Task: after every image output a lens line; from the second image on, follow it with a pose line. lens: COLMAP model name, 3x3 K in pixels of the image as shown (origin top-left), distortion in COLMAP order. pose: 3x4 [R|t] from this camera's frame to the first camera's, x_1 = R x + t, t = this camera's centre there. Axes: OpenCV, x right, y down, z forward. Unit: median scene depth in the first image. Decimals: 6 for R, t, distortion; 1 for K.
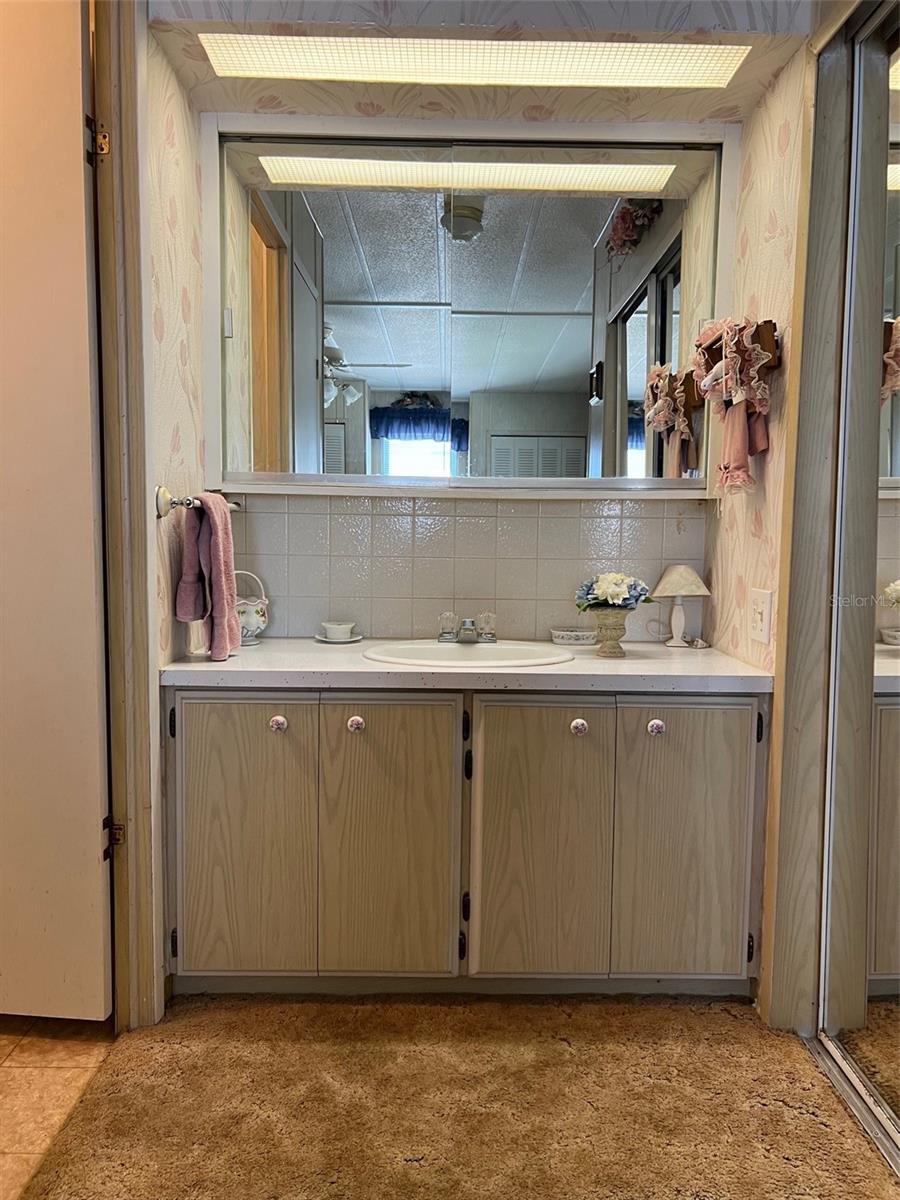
lens RADIAL K [[904.9, 0, 452.7], [0, 904.9, 606.4], [0, 0, 1]] dist [0.062705, -0.077173]
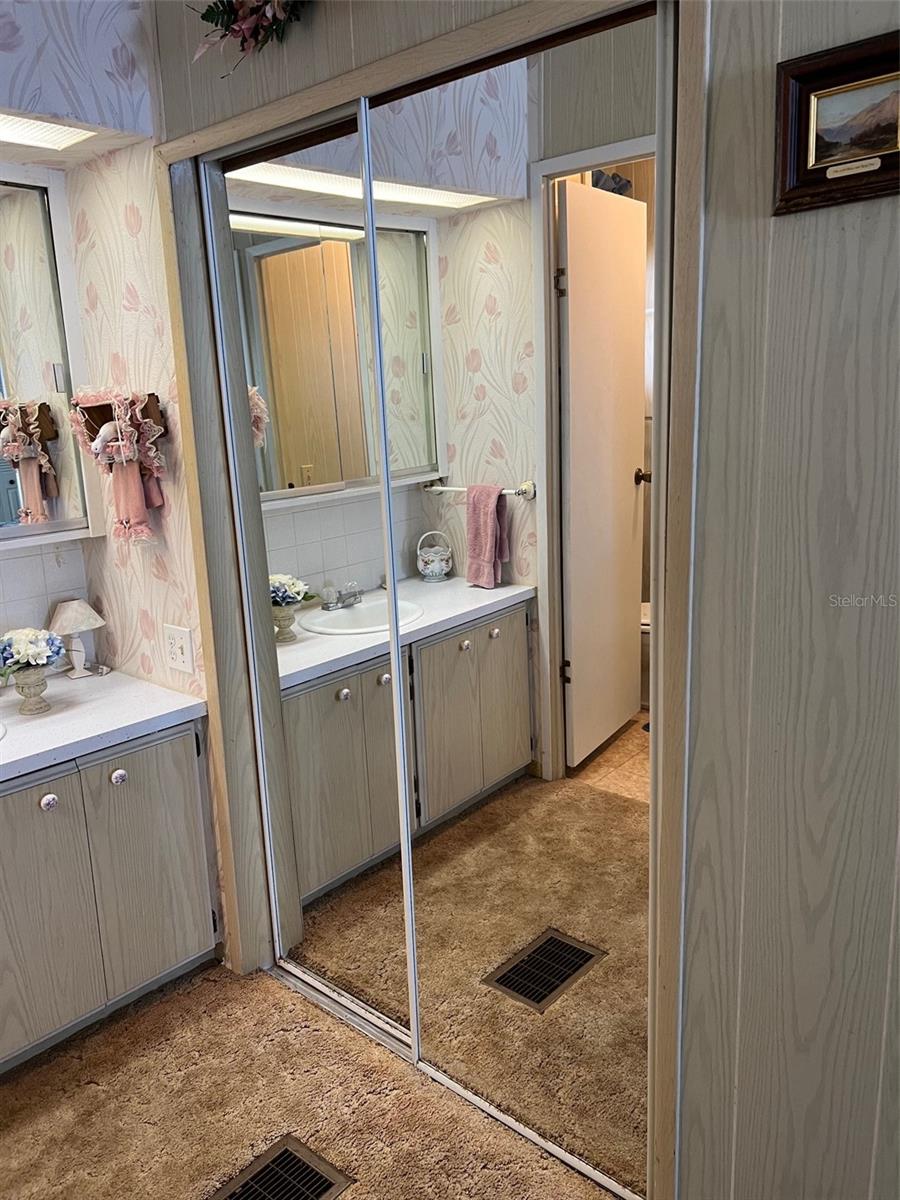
lens RADIAL K [[904.9, 0, 455.1], [0, 904.9, 592.0], [0, 0, 1]] dist [0.062705, -0.077173]
pose [[0.664501, -0.190229, 0.722670, -0.258261], [0.102466, 0.981117, 0.164042, -0.223231], [-0.740229, -0.034957, 0.671445, -0.025247]]
